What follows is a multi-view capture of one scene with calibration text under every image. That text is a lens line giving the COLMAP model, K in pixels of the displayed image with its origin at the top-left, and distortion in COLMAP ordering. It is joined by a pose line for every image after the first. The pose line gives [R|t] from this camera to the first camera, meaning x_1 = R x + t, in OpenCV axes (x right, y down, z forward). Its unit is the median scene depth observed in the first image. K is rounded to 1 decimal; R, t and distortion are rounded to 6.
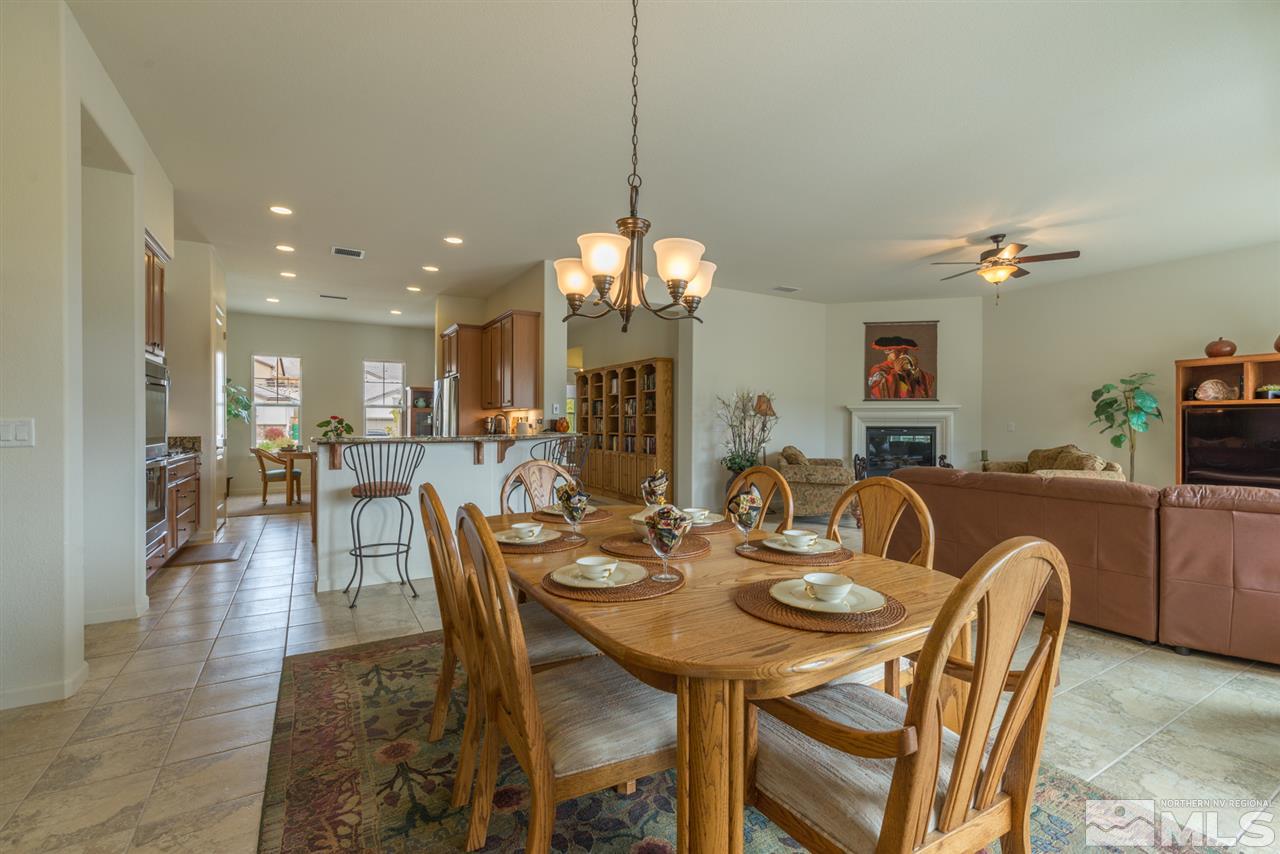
lens RADIAL K [[556.2, 0, 640.5], [0, 556.2, 424.5], [0, 0, 1]] dist [0.000658, -0.000063]
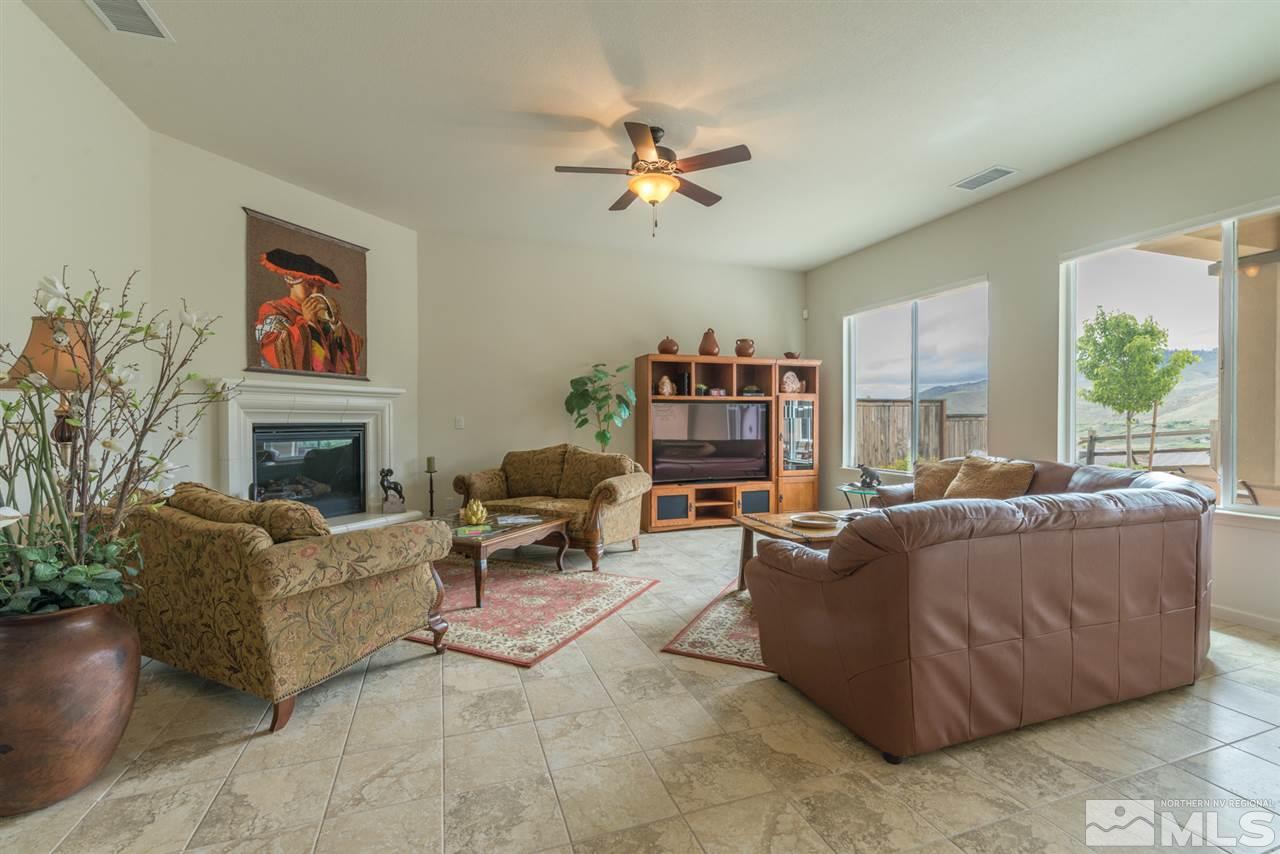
lens RADIAL K [[556.2, 0, 643.3], [0, 556.2, 425.8], [0, 0, 1]] dist [0.000658, -0.000063]
pose [[0.183527, -0.011951, 0.982942, -0.008450], [0.006211, 0.999920, 0.010997, 0.001781], [-0.982995, 0.004087, 0.183587, 0.585491]]
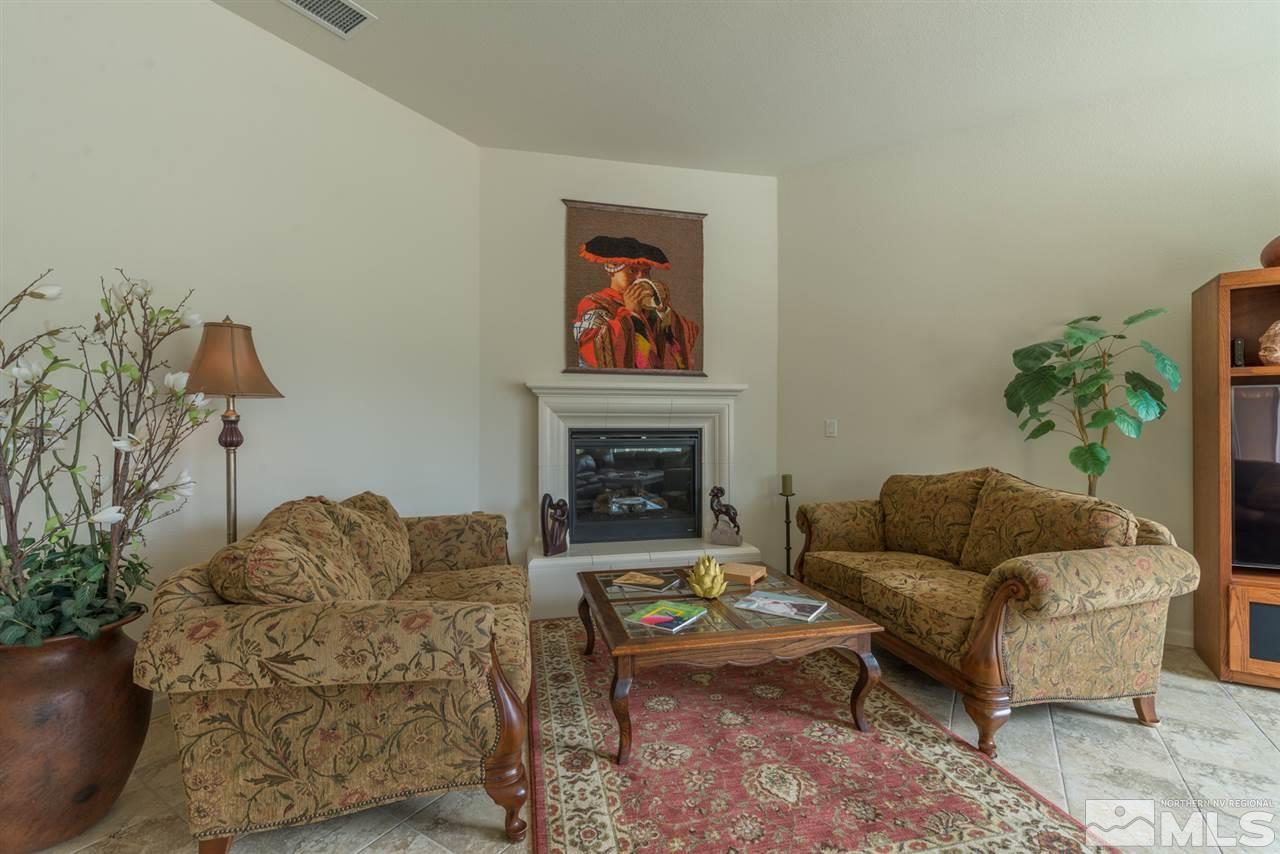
lens RADIAL K [[556.2, 0, 639.8], [0, 556.2, 428.1], [0, 0, 1]] dist [0.000658, -0.000063]
pose [[0.889097, -0.004581, 0.457696, 0.253832], [0.004397, 0.999989, 0.001468, 0.002405], [-0.457698, 0.000708, 0.889107, 0.580366]]
